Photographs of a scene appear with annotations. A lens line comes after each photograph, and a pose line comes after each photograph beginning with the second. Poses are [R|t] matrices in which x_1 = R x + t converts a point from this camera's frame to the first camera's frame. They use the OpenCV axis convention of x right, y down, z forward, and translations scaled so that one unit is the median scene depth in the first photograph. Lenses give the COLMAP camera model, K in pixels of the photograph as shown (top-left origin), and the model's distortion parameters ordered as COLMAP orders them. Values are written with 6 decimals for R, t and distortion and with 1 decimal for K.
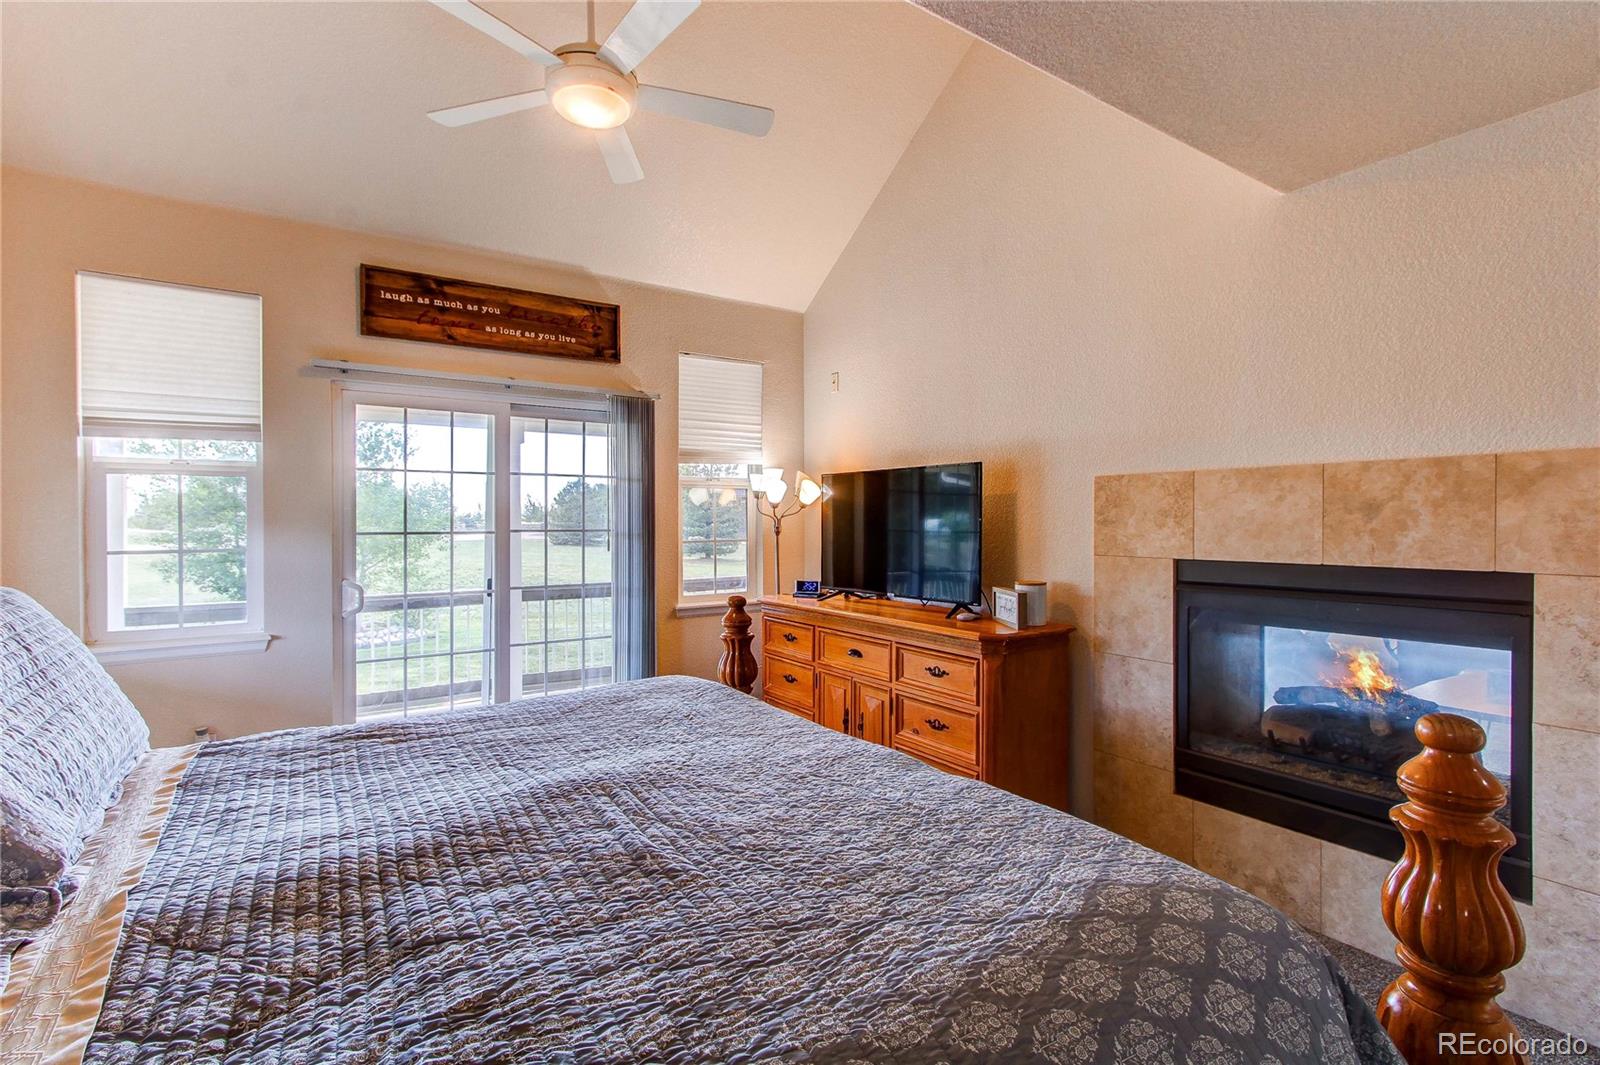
lens RADIAL K [[725.1, 0, 797.6], [0, 725.1, 522.1], [0, 0, 1]] dist [0.000051, 0.000237]
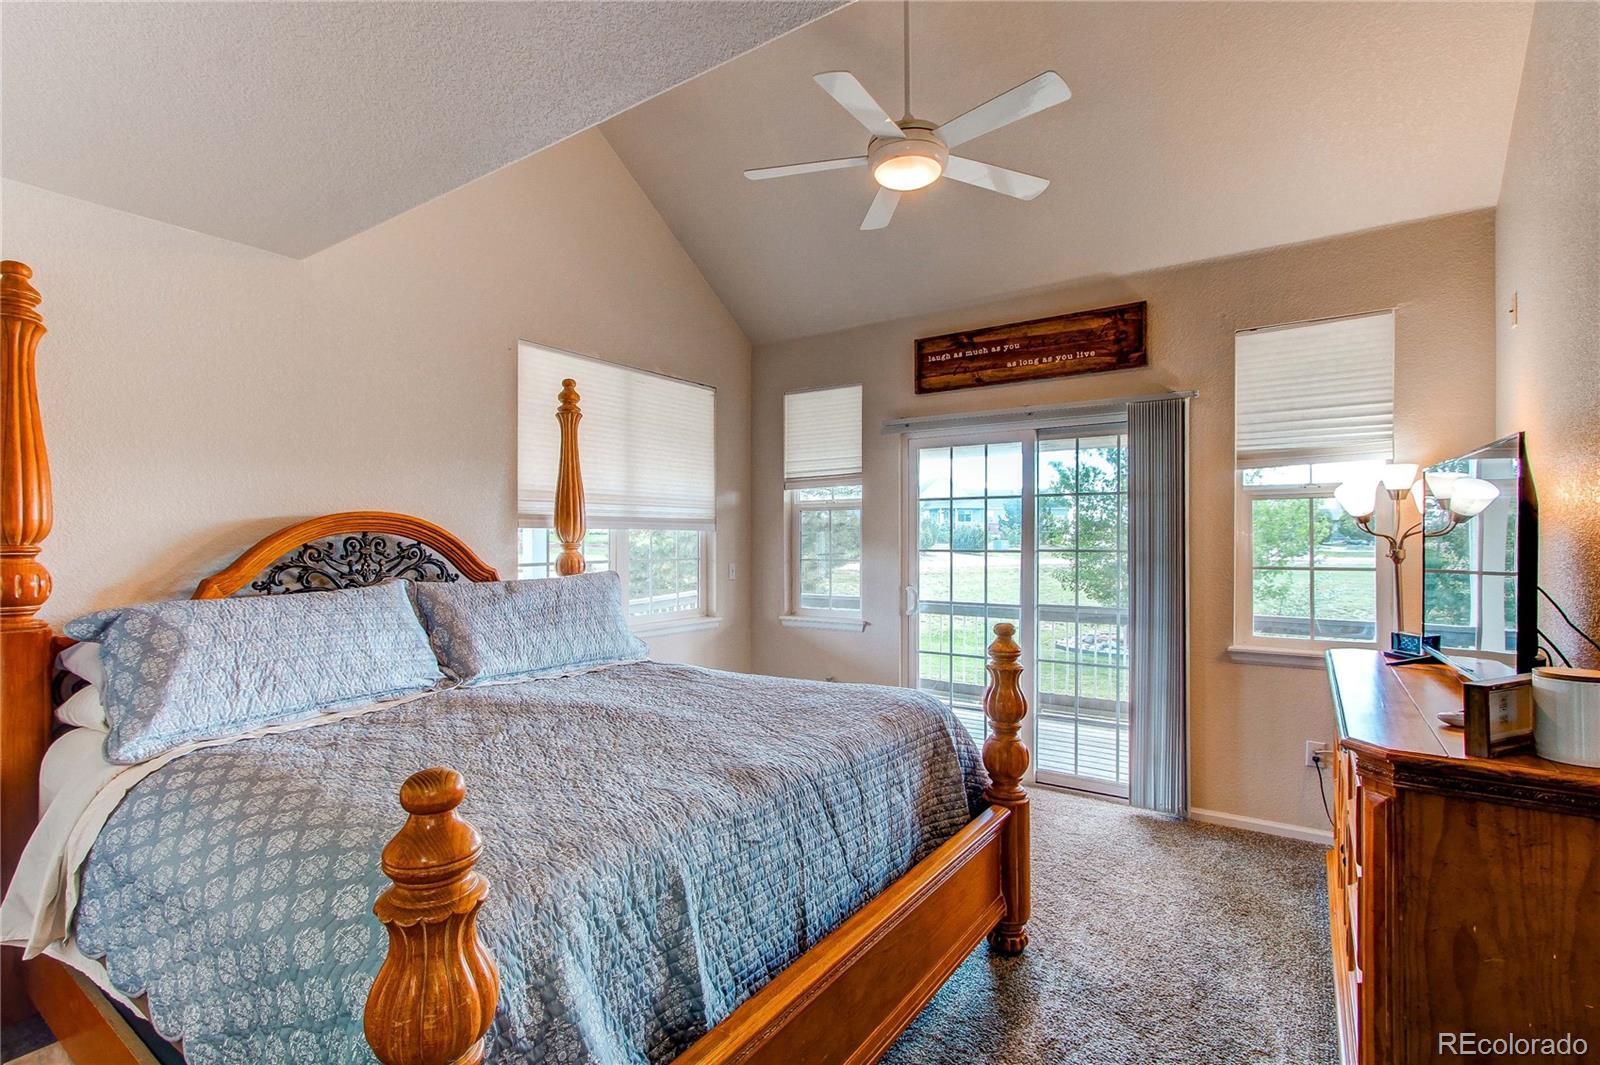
lens RADIAL K [[752.3, 0, 792.2], [0, 752.3, 539.0], [0, 0, 1]] dist [-0.000622, 0.000007]
pose [[0.381404, 0.001957, -0.924406, 0.501050], [-0.001463, 0.999998, 0.001513, -0.005891], [0.924407, 0.000776, 0.381407, 0.271532]]
